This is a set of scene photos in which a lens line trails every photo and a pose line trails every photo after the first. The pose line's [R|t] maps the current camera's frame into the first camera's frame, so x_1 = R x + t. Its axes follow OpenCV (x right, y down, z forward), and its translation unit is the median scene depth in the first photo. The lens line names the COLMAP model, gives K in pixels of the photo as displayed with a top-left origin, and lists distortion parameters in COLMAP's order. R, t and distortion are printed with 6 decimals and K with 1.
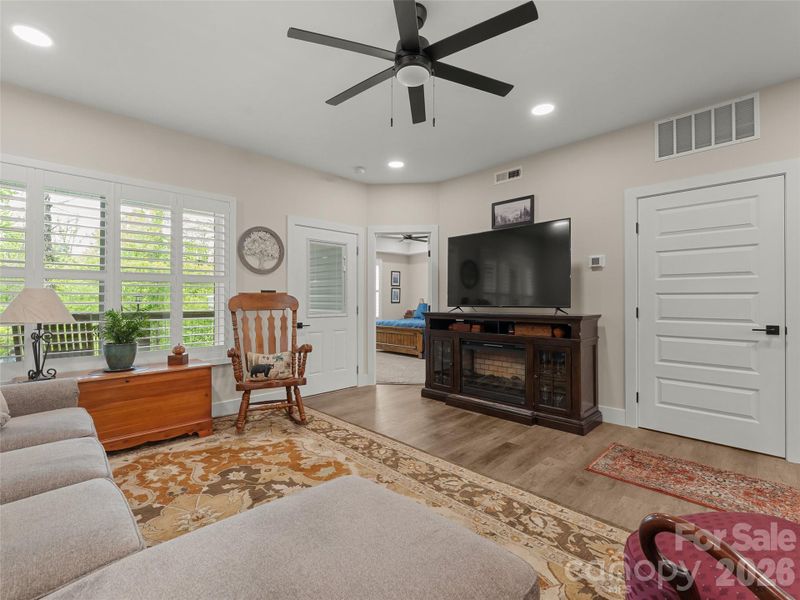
lens RADIAL K [[369.8, 0, 401.6], [0, 369.8, 297.7], [0, 0, 1]] dist [-0.000052, -0.000839]
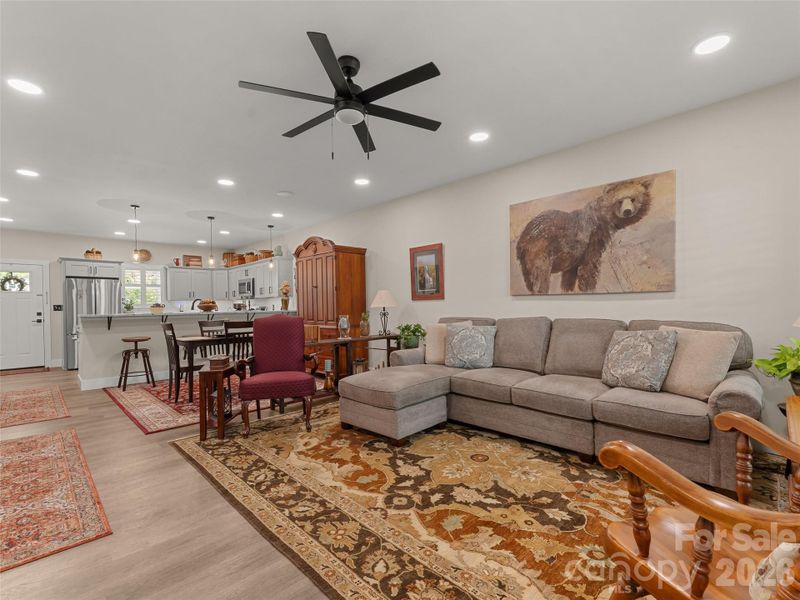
lens RADIAL K [[369.8, 0, 399.8], [0, 369.8, 310.6], [0, 0, 1]] dist [-0.000052, -0.000839]
pose [[-0.999847, 0.014565, 0.009722, -0.101923], [0.014637, 0.999866, 0.007397, 0.014220], [-0.009612, 0.007539, -0.999925, 1.713739]]
